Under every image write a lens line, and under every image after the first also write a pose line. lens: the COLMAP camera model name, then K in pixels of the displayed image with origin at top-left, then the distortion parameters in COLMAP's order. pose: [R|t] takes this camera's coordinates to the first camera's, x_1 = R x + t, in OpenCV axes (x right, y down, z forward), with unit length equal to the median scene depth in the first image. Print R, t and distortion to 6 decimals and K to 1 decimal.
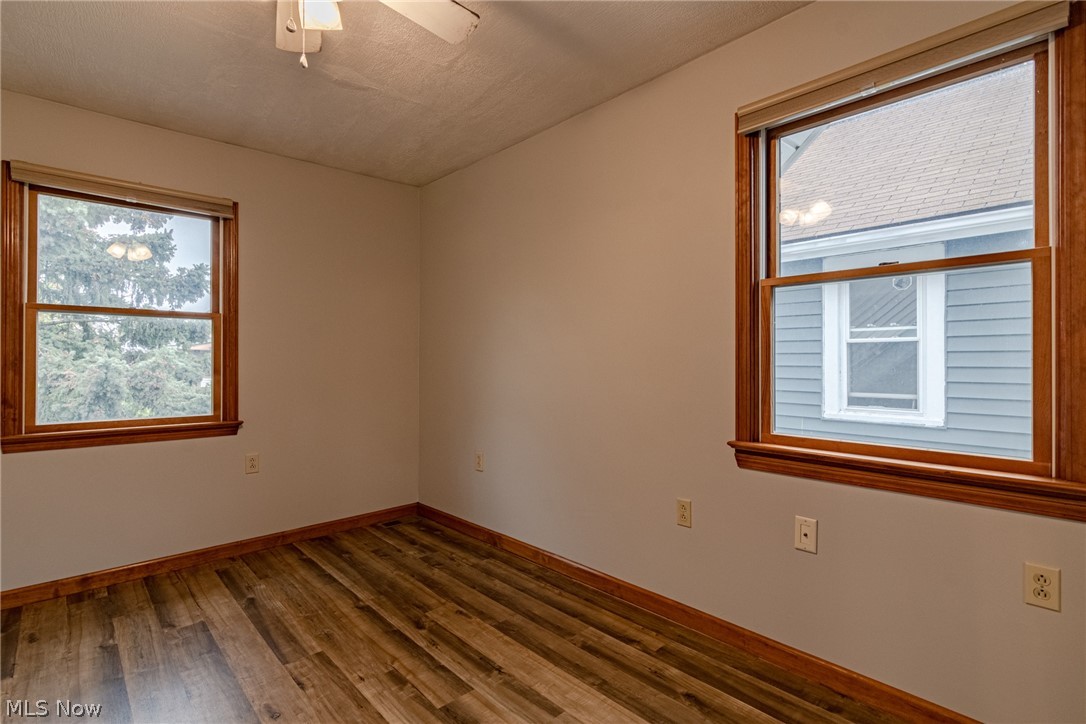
lens RADIAL K [[528.4, 0, 543.0], [0, 528.4, 362.0], [0, 0, 1]] dist [-0.001148, 0.000004]
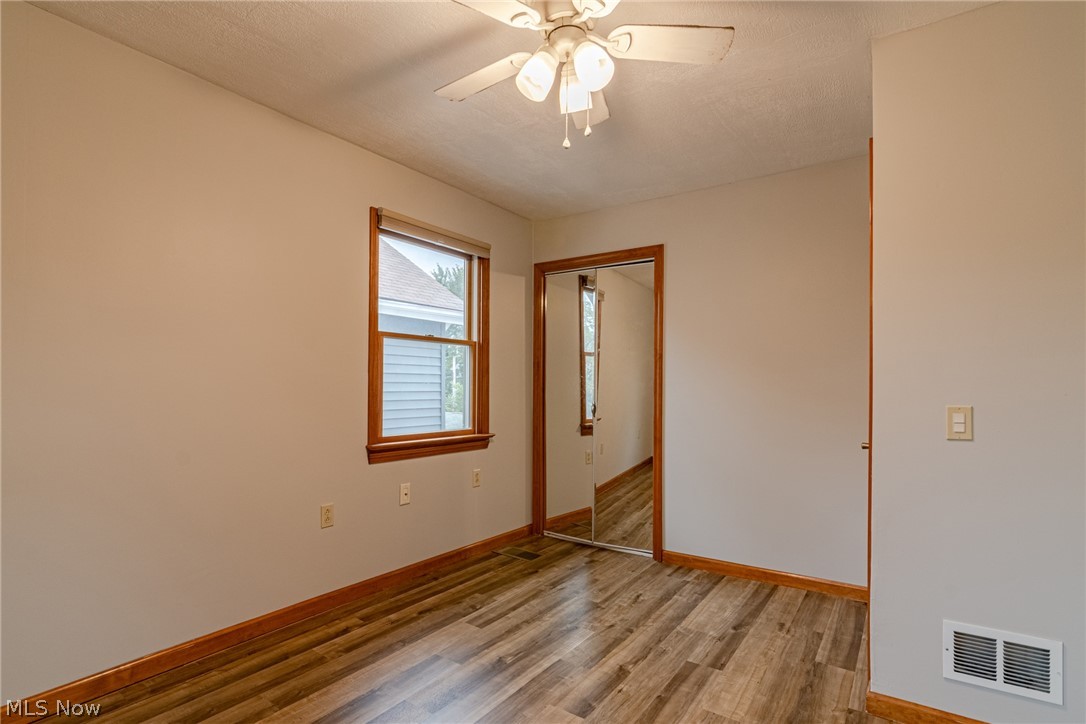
lens RADIAL K [[530.9, 0, 552.1], [0, 530.9, 387.9], [0, 0, 1]] dist [-0.001444, -0.000019]
pose [[-0.225308, -0.005067, 0.974274, -1.091467], [-0.002247, 0.999987, 0.004681, -0.006698], [-0.974285, -0.001135, -0.225316, 0.849363]]
